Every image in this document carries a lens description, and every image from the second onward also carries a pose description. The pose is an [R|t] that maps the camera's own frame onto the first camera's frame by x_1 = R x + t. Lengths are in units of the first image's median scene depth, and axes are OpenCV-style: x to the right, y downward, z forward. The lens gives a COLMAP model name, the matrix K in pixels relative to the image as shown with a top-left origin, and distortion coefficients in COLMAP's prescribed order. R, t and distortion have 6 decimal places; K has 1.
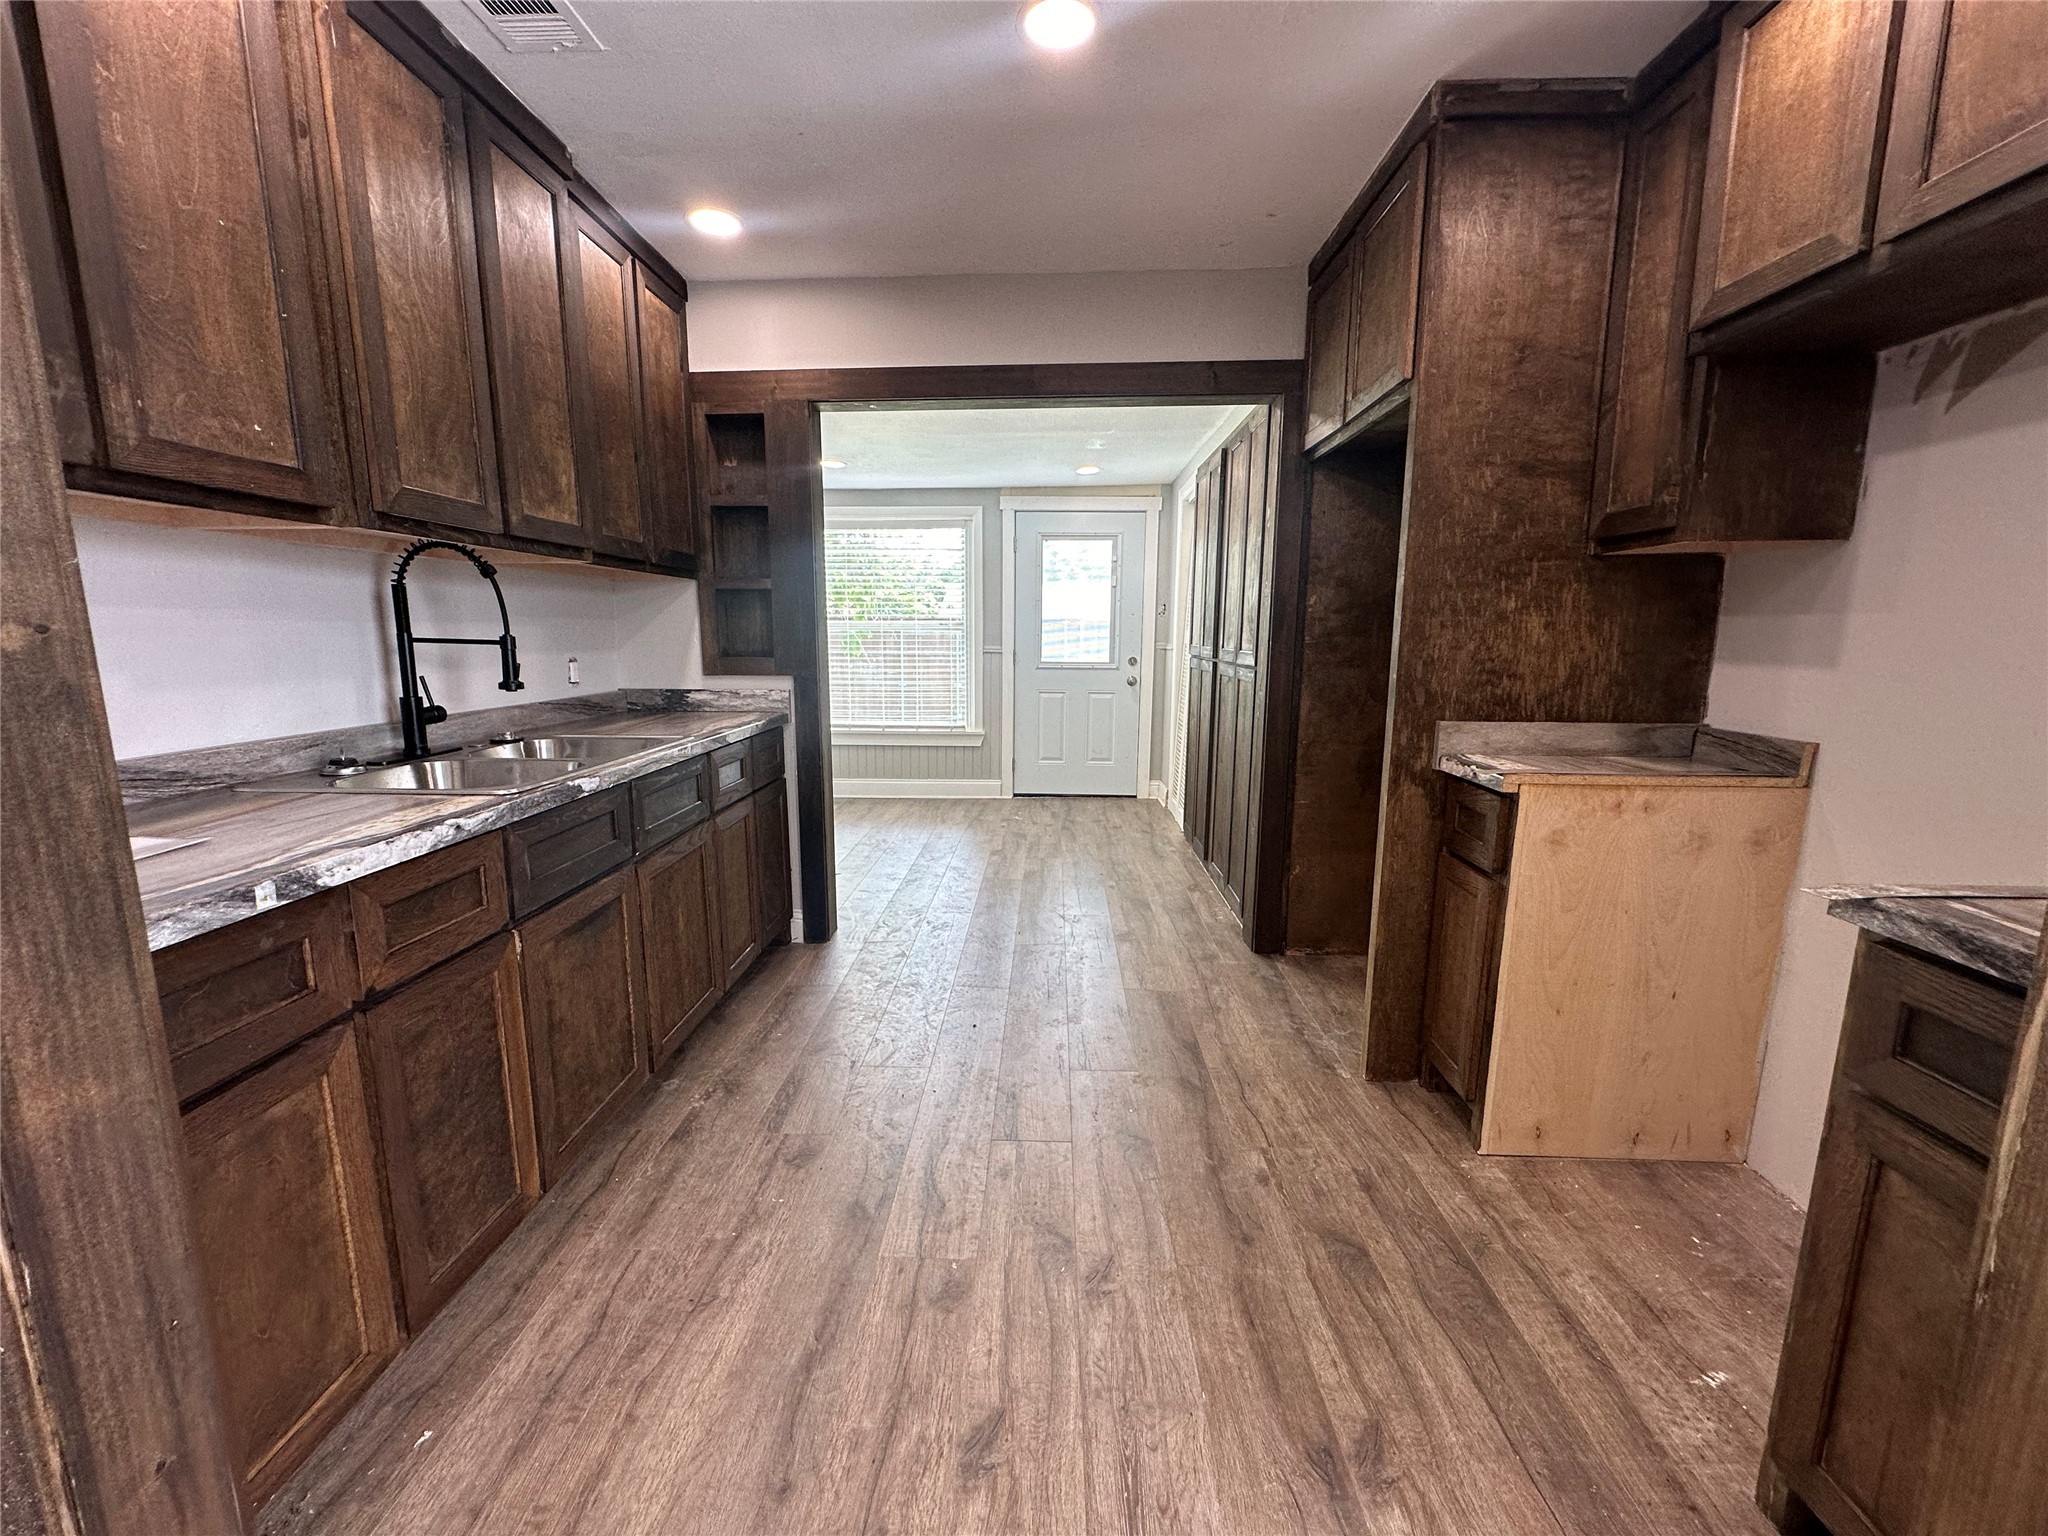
lens RADIAL K [[812.5, 0, 1021.4], [0, 812.5, 765.4], [0, 0, 1]] dist [-0.002978, 0.000212]
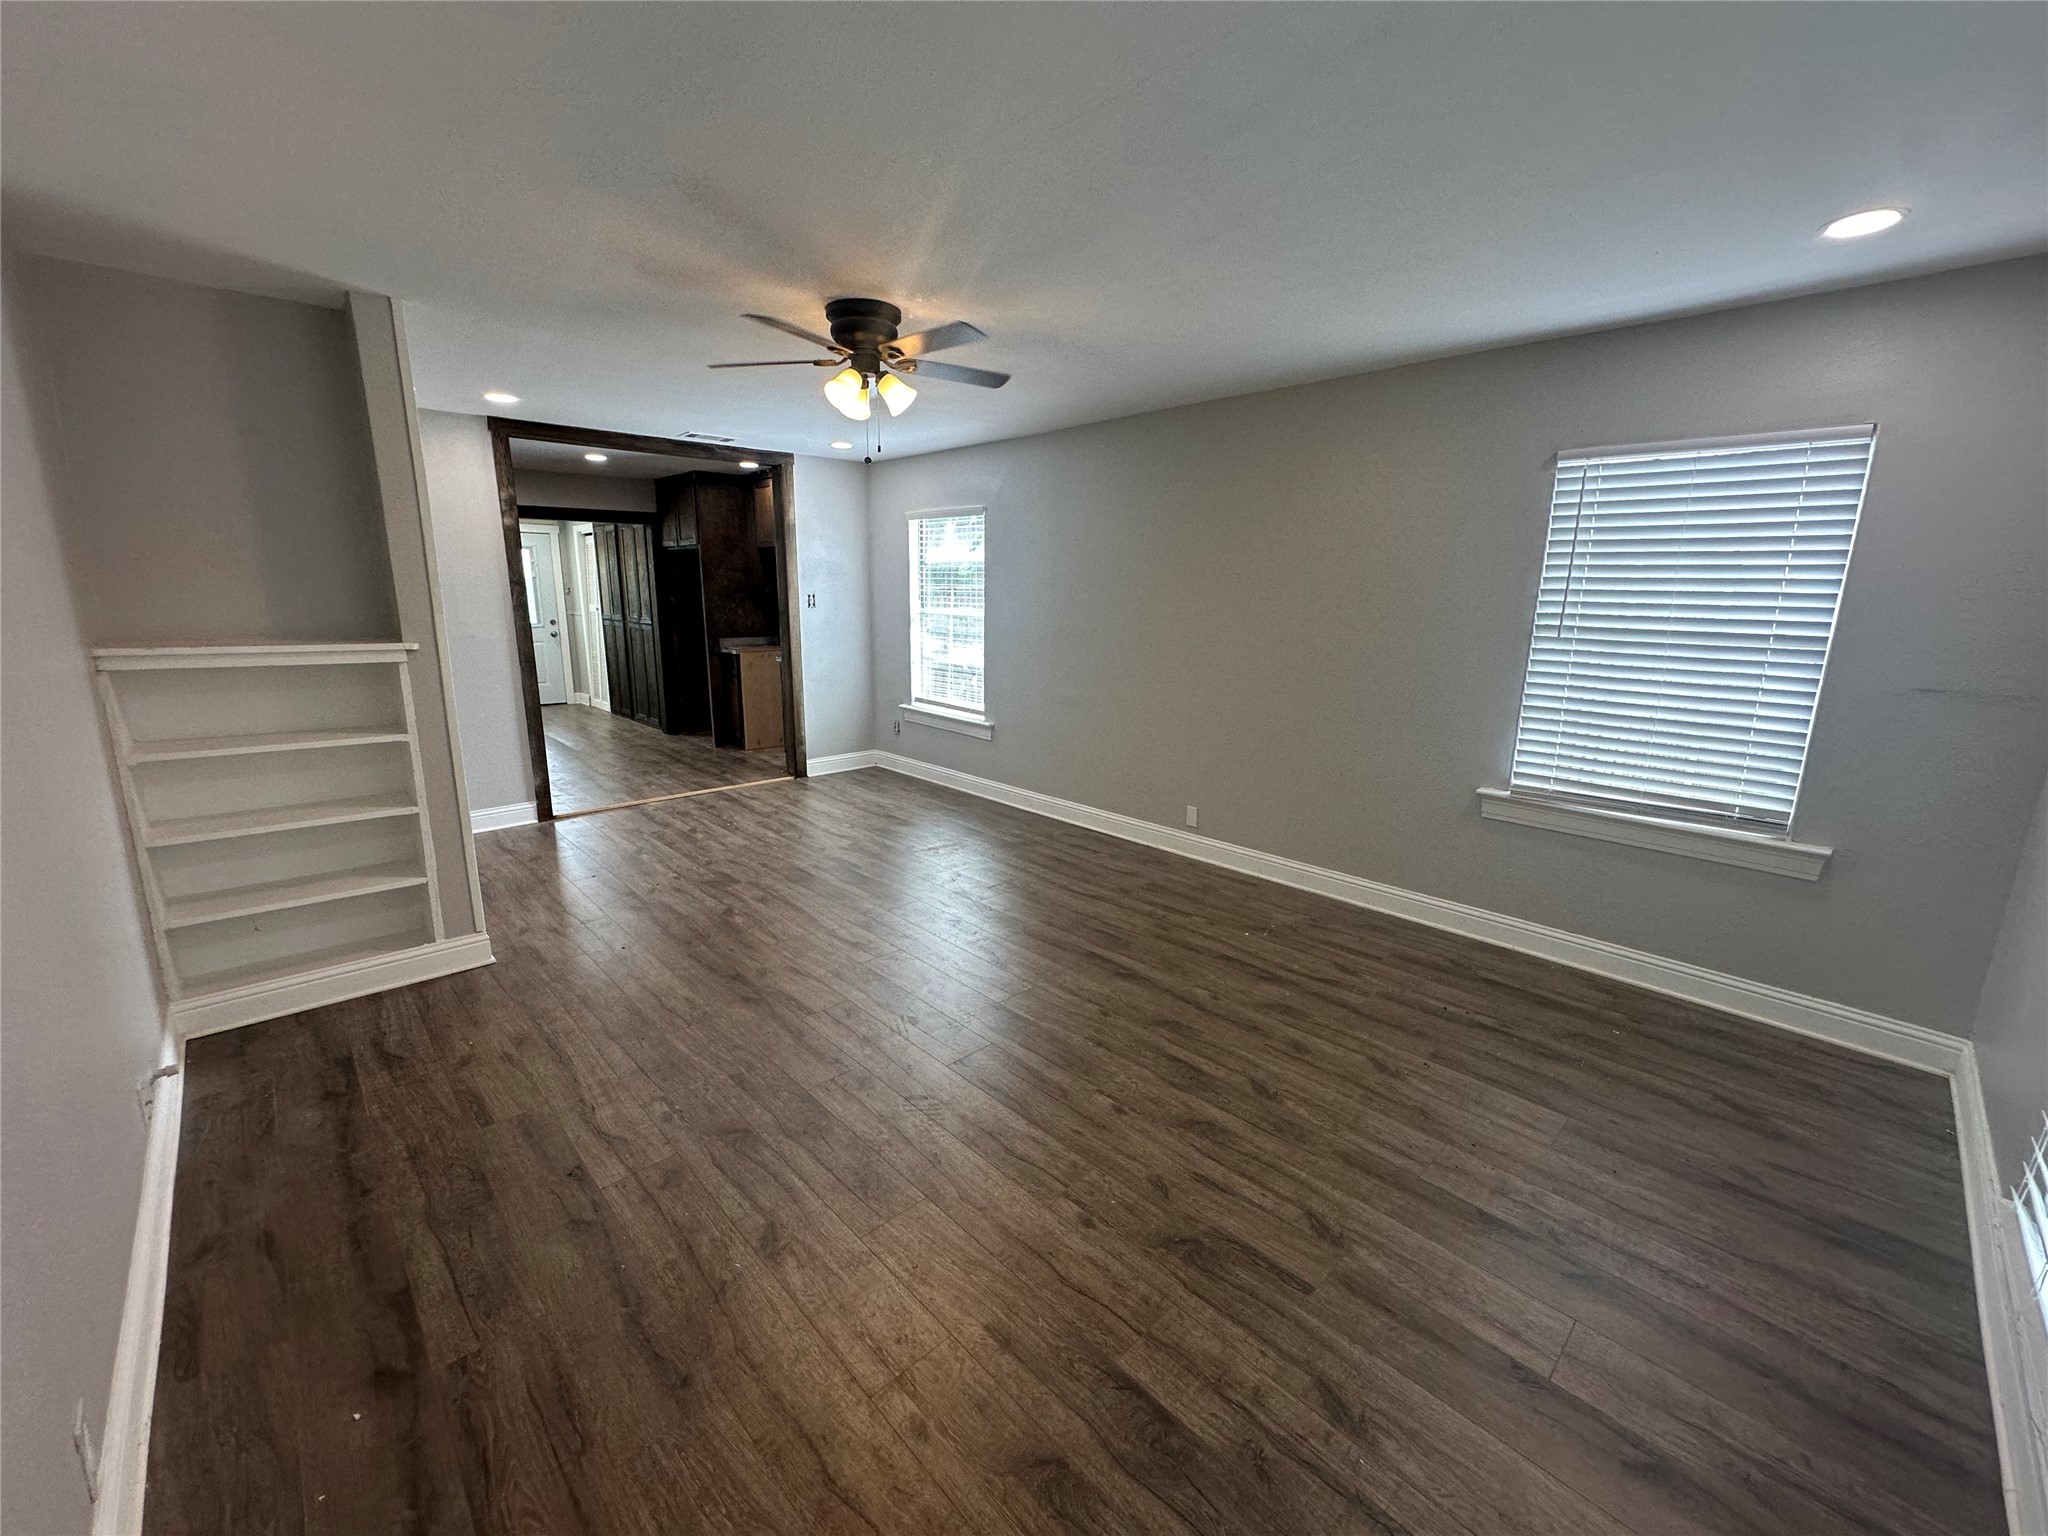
lens RADIAL K [[804.6, 0, 1021.8], [0, 804.6, 776.5], [0, 0, 1]] dist [-0.003941, 0.000372]
pose [[0.697372, -0.157394, 0.699214, -0.728667], [0.106490, 0.987514, 0.116082, 0.178112], [-0.708754, -0.006493, 0.705425, -1.579137]]
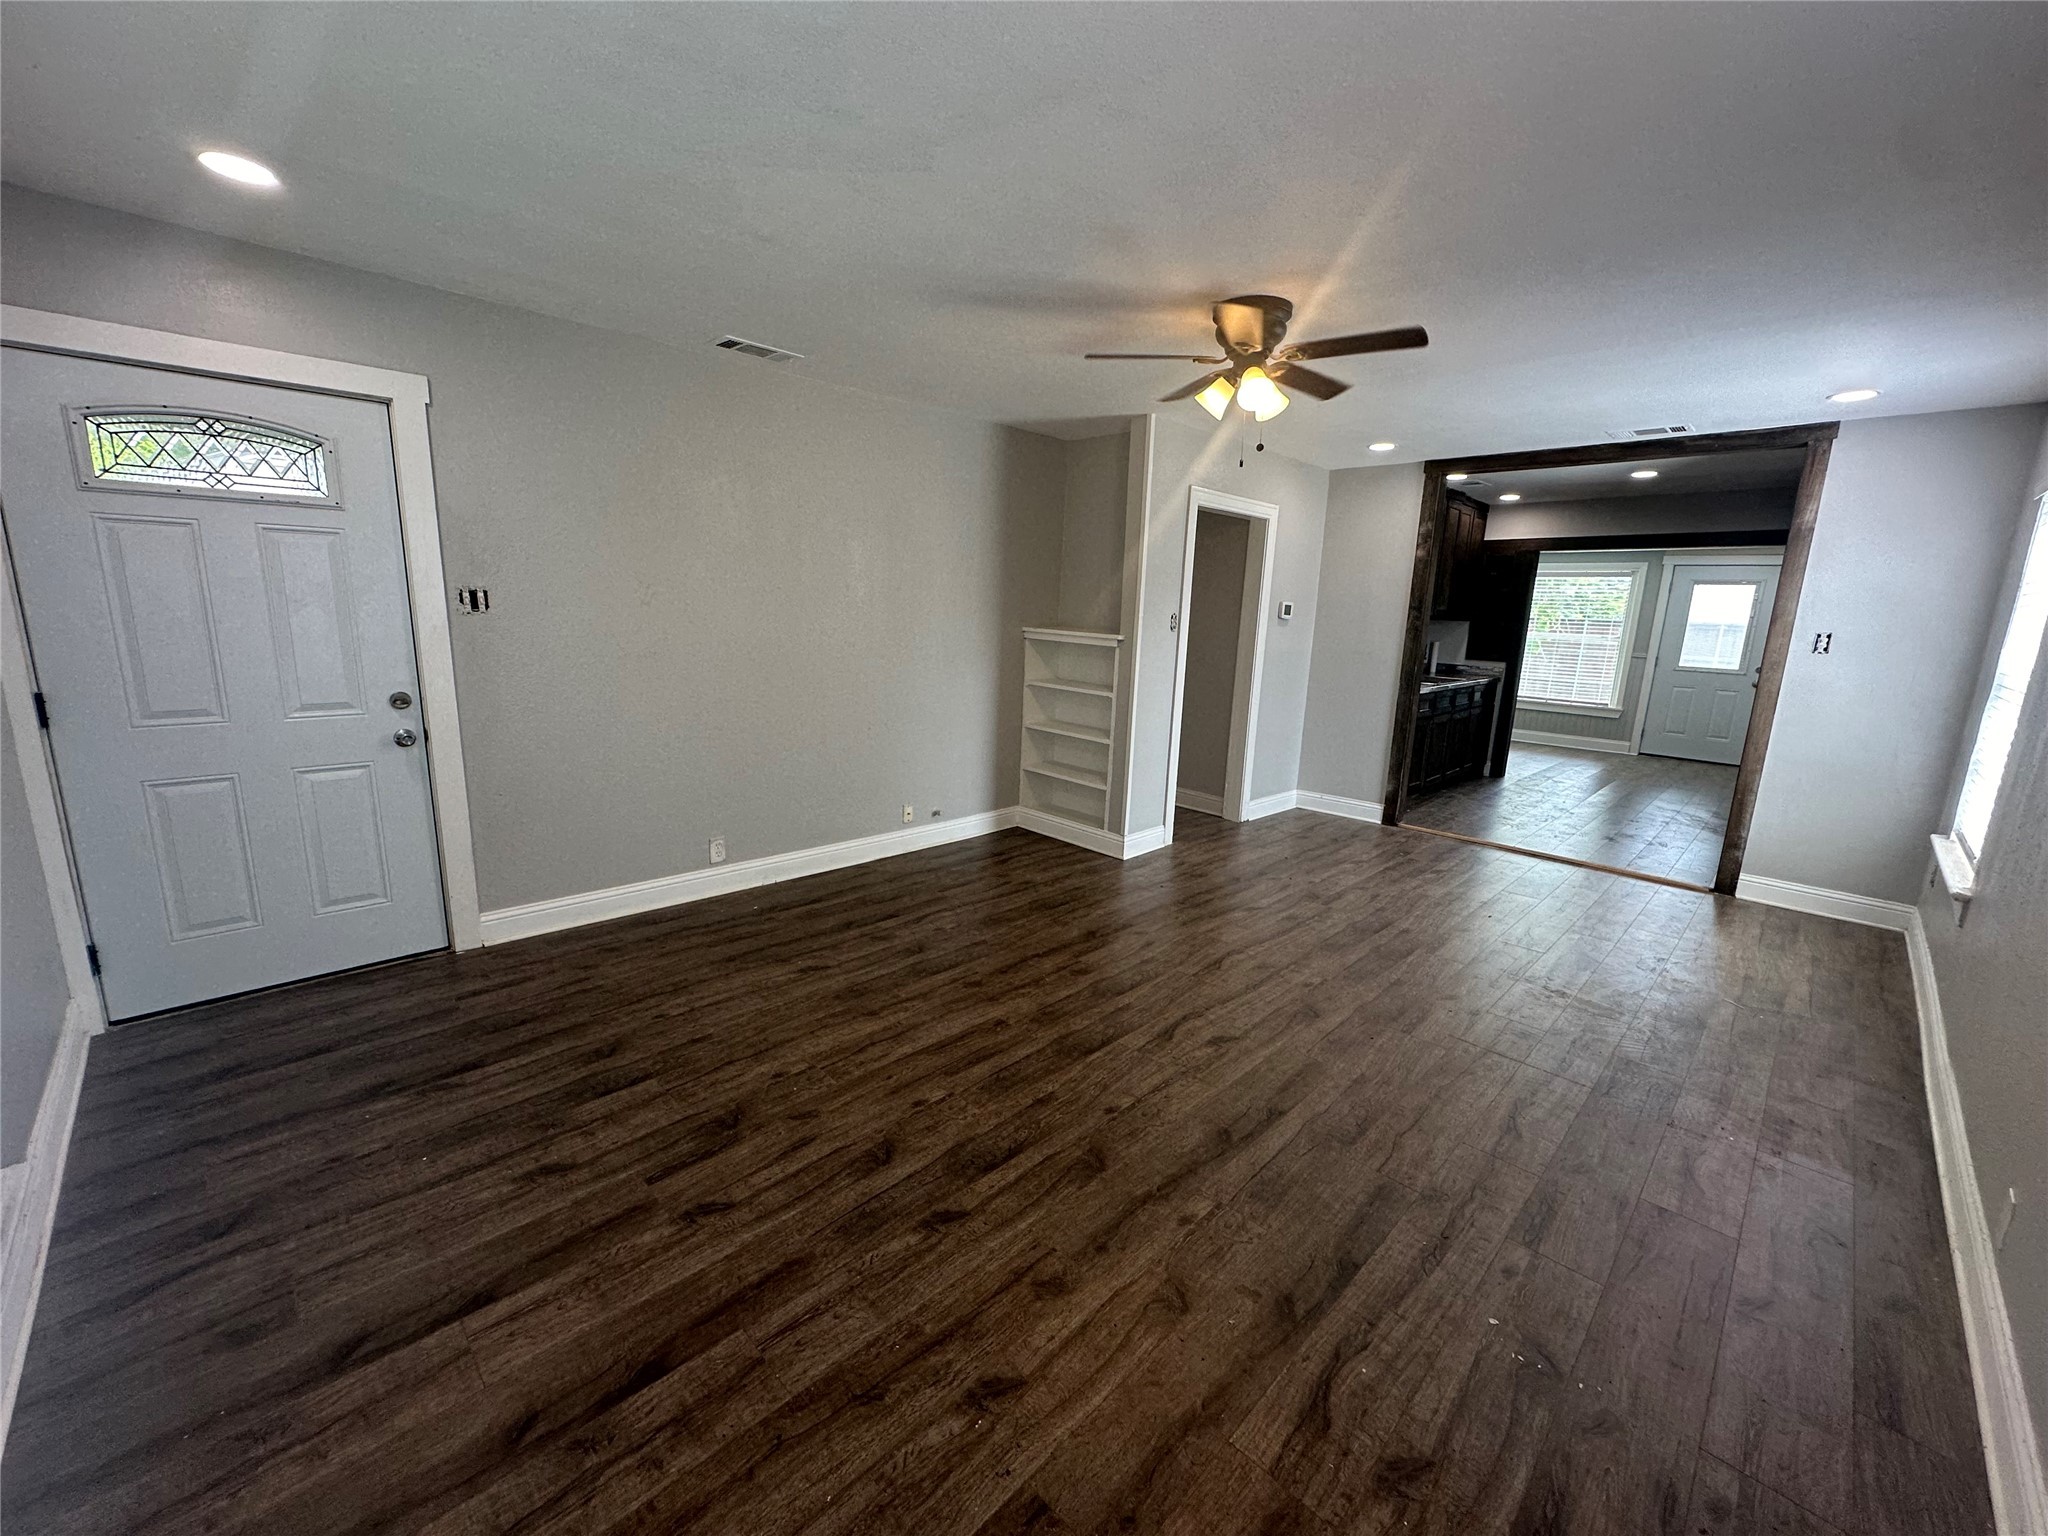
lens RADIAL K [[826.4, 0, 1052.0], [0, 826.4, 792.5], [0, 0, 1]] dist [-0.003372, 0.000141]
pose [[0.739782, 0.171918, -0.650513, 0.356702], [-0.141831, 0.984928, 0.099002, 0.205625], [0.657729, 0.019023, 0.753015, -1.616518]]
